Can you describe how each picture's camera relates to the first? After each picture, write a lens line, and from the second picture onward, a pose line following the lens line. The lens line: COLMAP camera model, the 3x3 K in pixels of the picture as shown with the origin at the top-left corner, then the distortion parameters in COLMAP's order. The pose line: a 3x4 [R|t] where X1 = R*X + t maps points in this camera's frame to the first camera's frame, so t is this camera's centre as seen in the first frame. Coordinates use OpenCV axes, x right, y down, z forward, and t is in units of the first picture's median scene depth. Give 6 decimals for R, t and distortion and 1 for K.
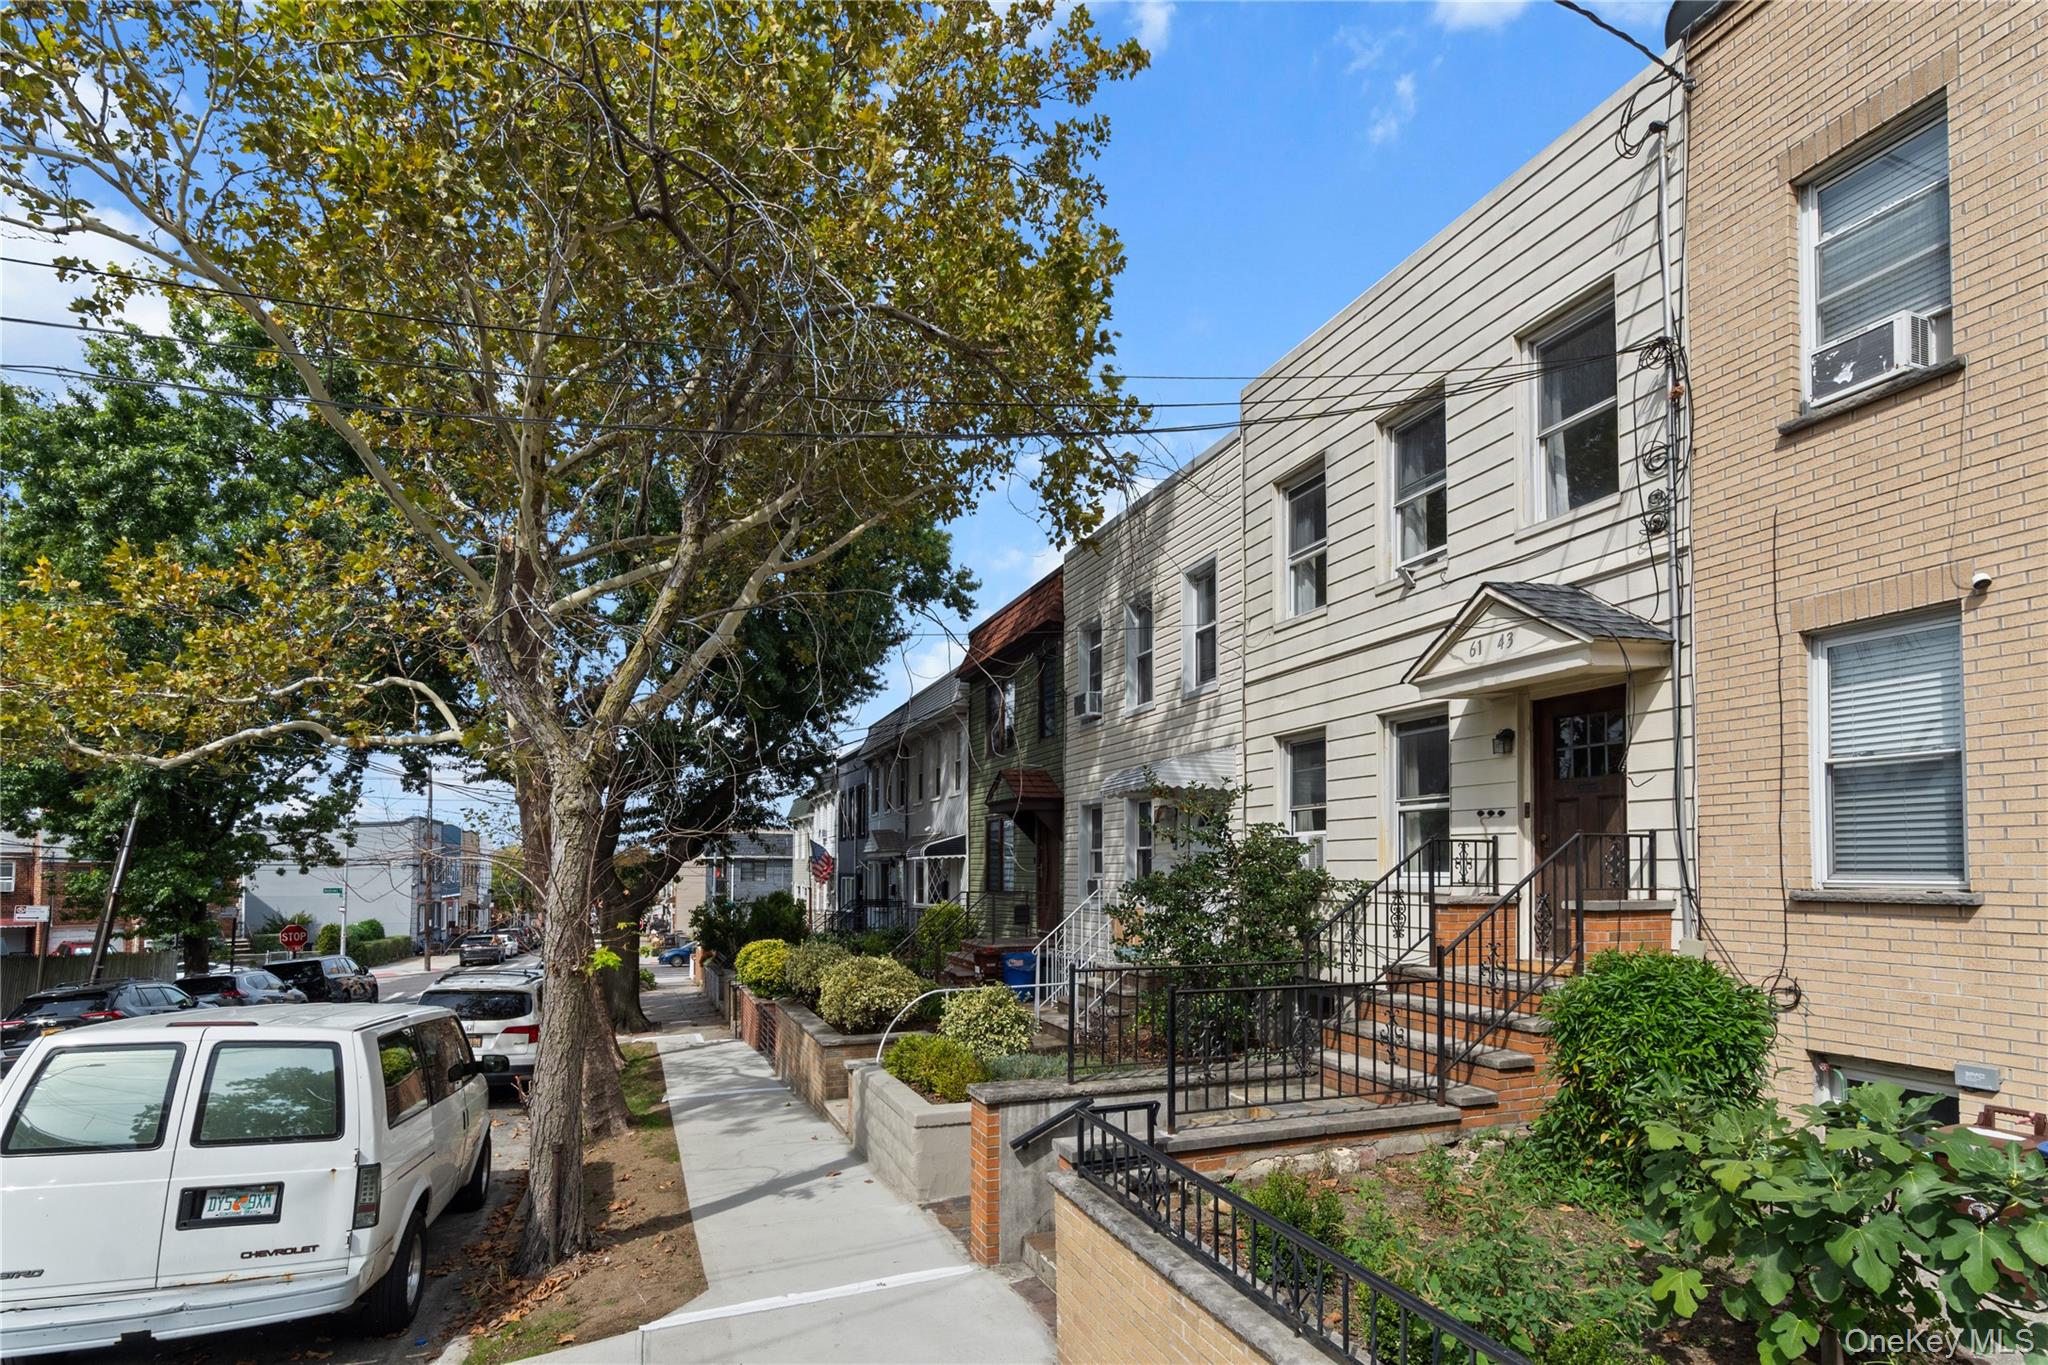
lens RADIAL K [[934.4, 0, 1019.5], [0, 934.4, 842.5], [0, 0, 1]] dist [-0.000046, 0.000320]
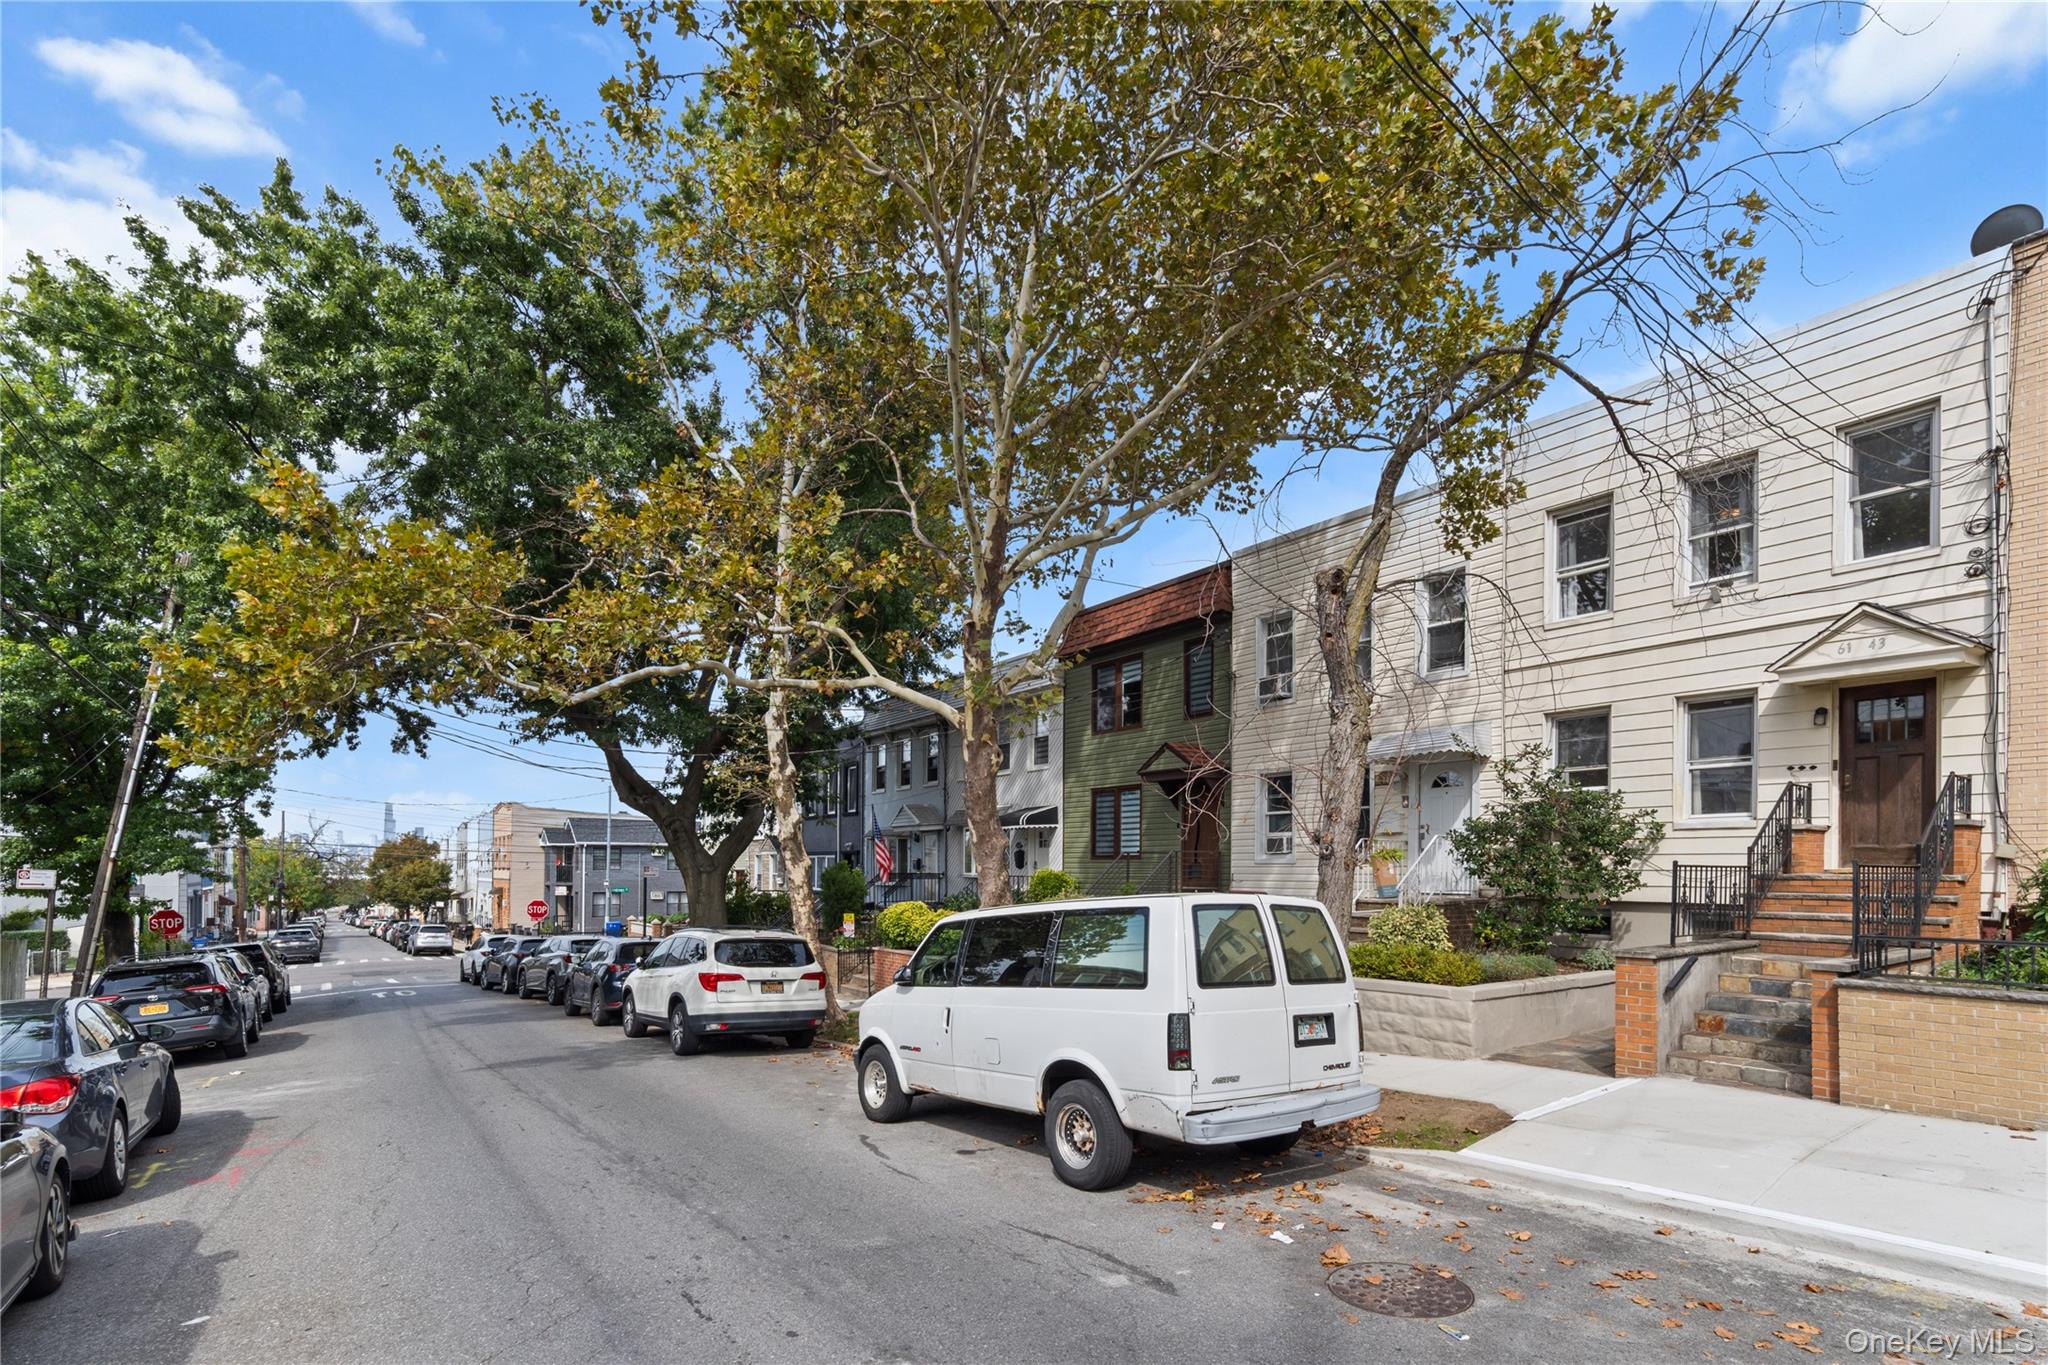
lens RADIAL K [[930.8, 0, 1019.2], [0, 930.8, 868.6], [0, 0, 1]] dist [0.001274, 0.001449]
pose [[0.968654, 0.000183, 0.248413, -1.060183], [-0.007729, 0.999538, 0.029402, 0.094873], [-0.248293, -0.030400, 0.968208, -0.075333]]
